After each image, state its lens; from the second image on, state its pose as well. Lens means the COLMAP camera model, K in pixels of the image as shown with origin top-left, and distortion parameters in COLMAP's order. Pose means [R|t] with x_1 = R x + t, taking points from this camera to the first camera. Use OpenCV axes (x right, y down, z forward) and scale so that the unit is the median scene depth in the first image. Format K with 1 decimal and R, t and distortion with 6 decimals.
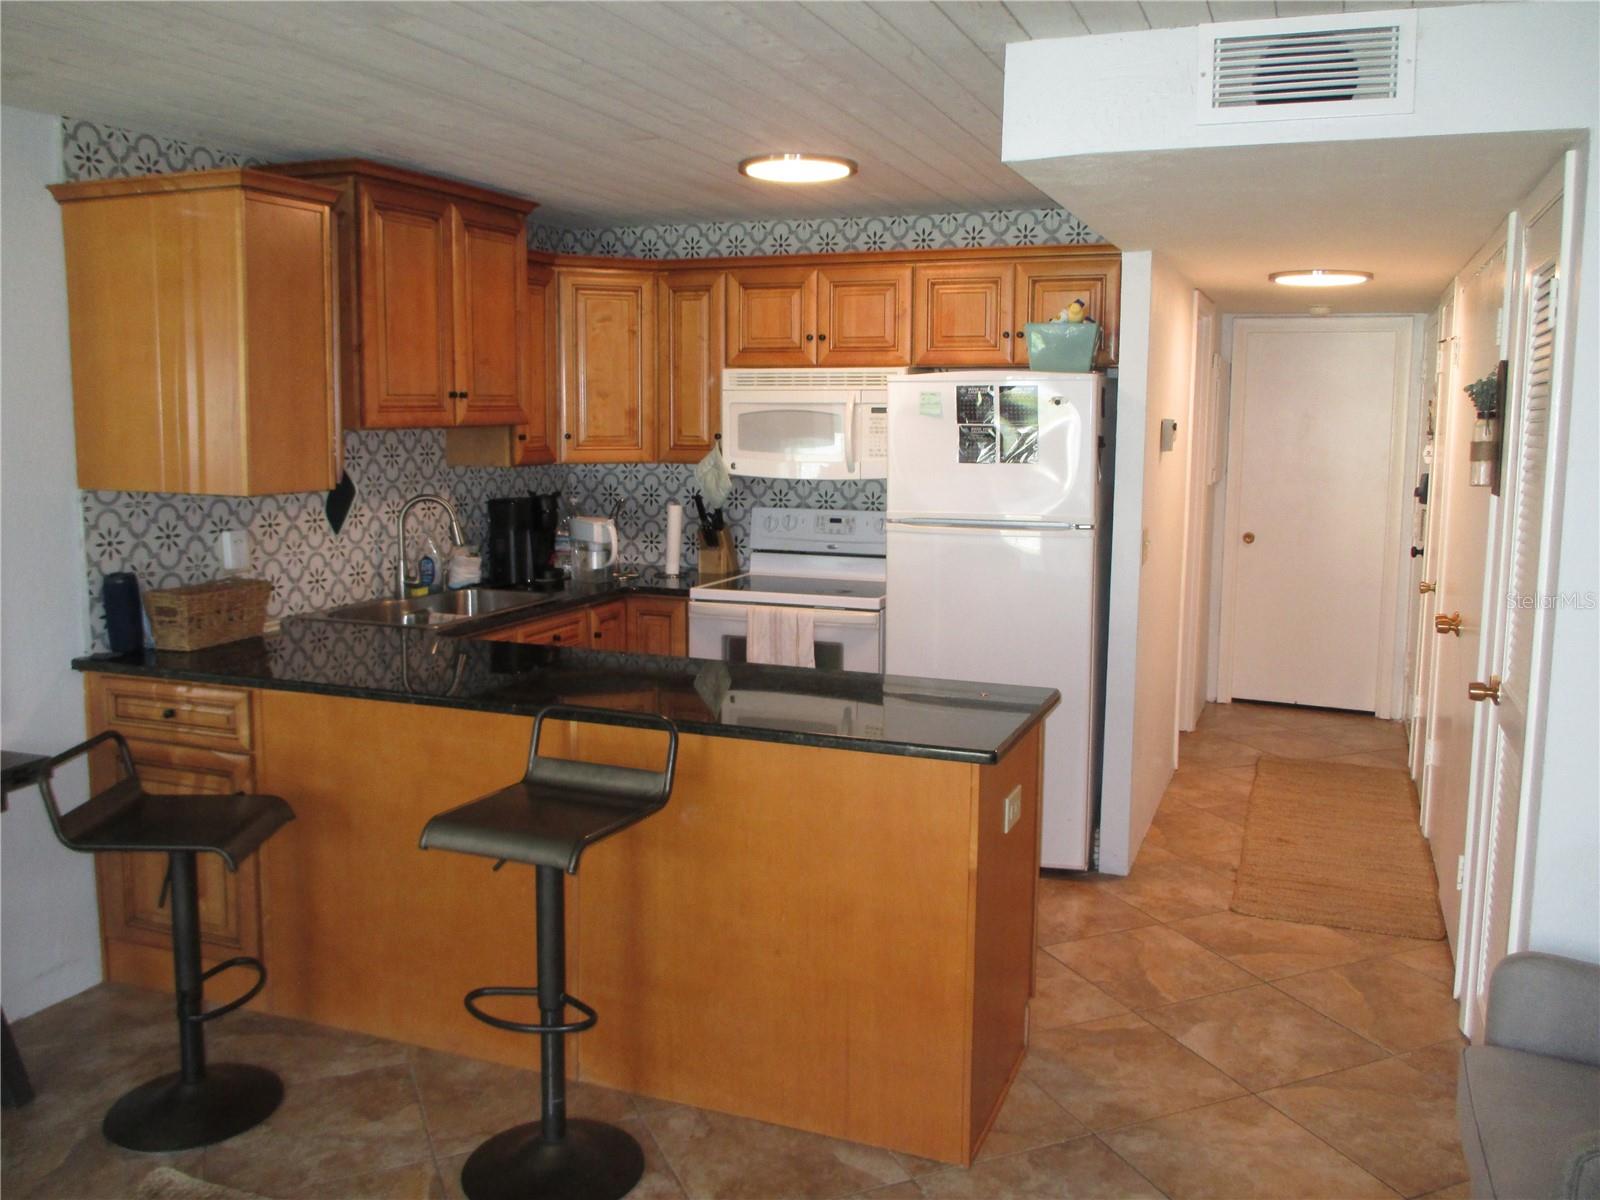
lens RADIAL K [[1342.1, 0, 800.4], [0, 1342.1, 541.8], [0, 0, 1]] dist [-0.031990, 0.030753]
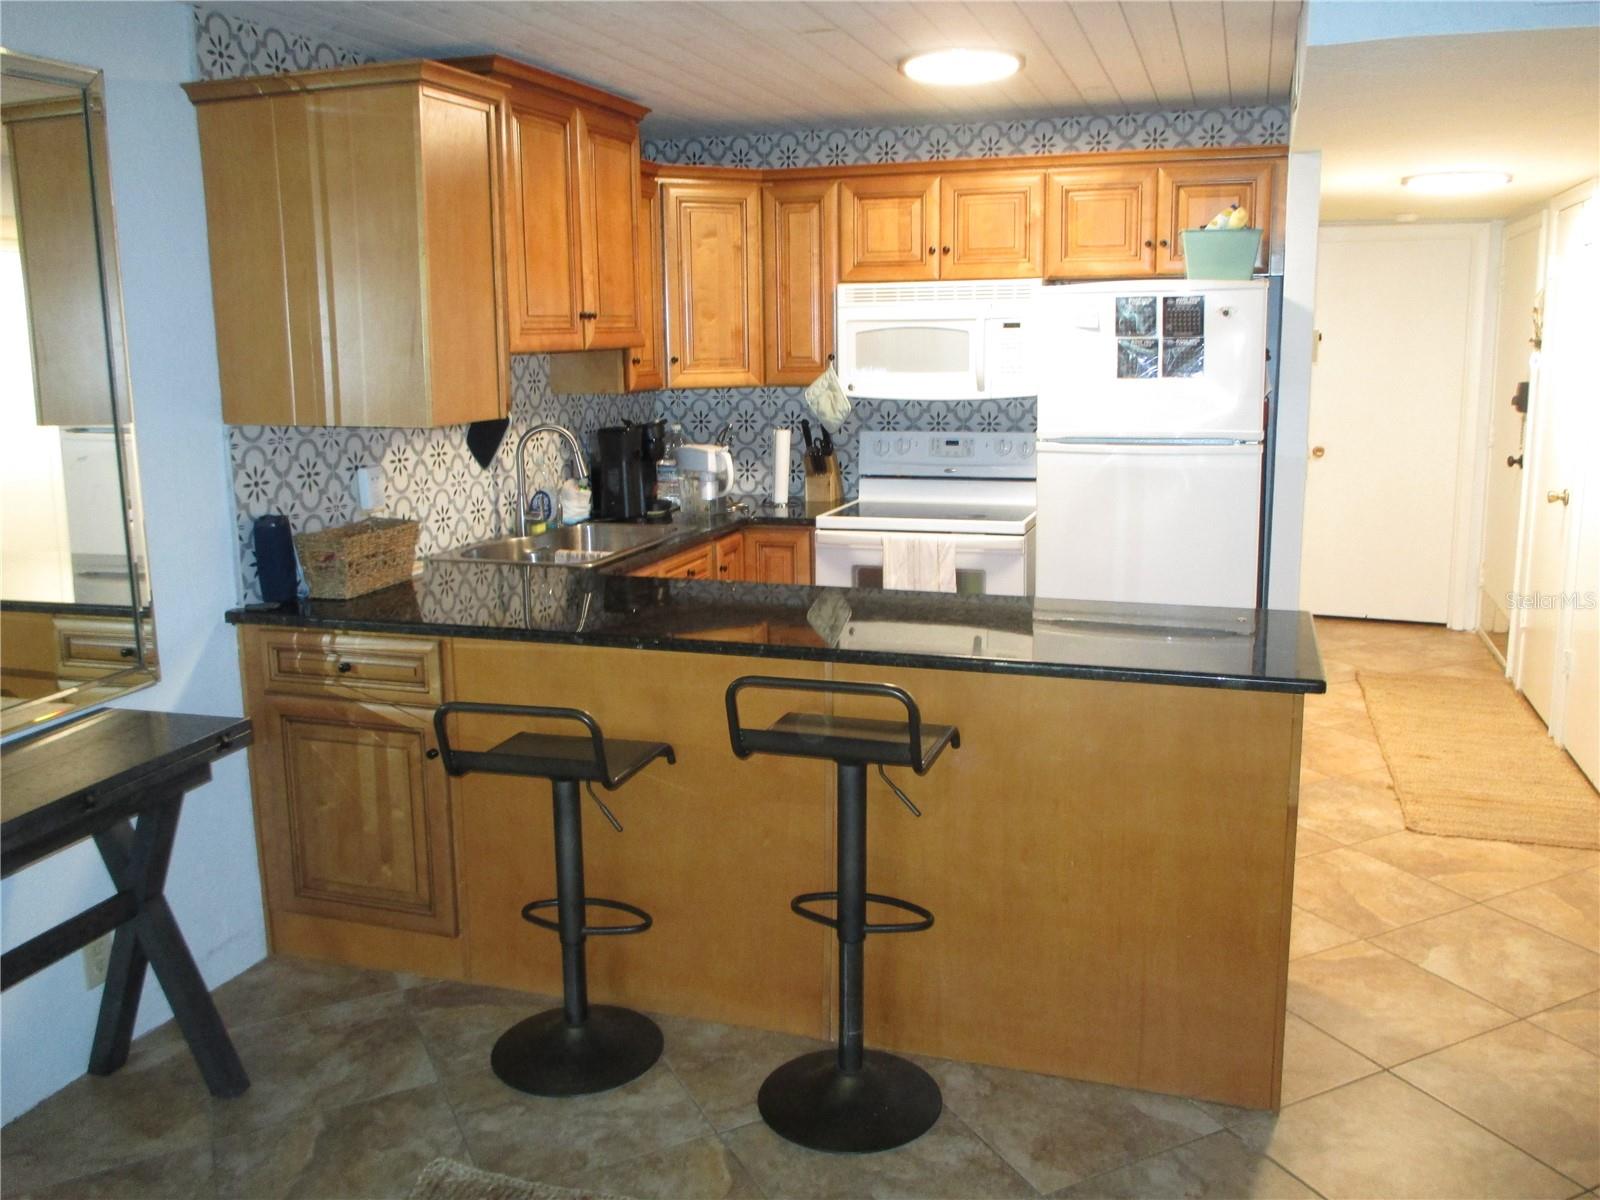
lens RADIAL K [[1342.1, 0, 800.4], [0, 1342.1, 541.8], [0, 0, 1]] dist [-0.031990, 0.030753]
pose [[0.998208, -0.027088, 0.053353, -0.161056], [0.024177, 0.998223, 0.054459, 0.000068], [-0.054733, -0.053072, 0.997090, 0.054250]]
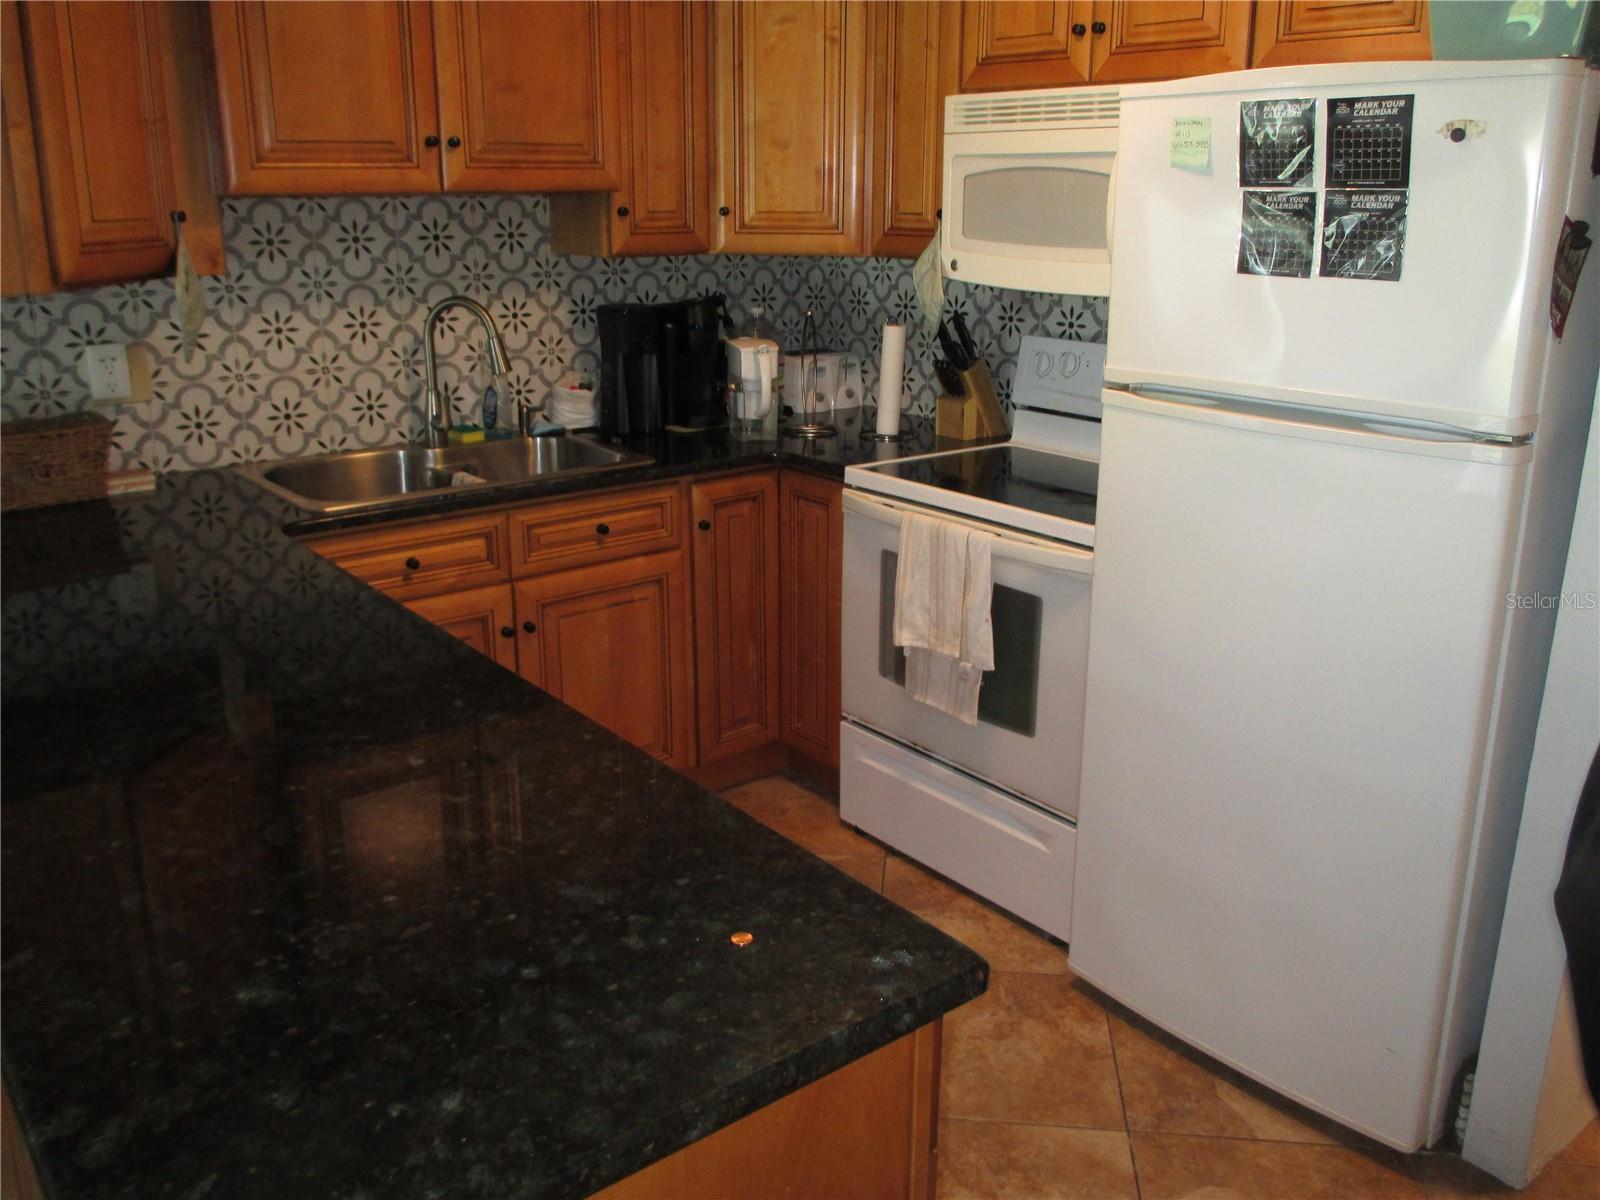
lens RADIAL K [[1322.4, 0, 801.6], [0, 1322.4, 542.3], [0, 0, 1]] dist [-0.040617, 0.009572]
pose [[0.868349, 0.127383, -0.479315, 0.216190], [-0.049120, 0.983790, 0.172464, -0.038347], [0.493514, -0.126215, 0.860531, 0.519661]]
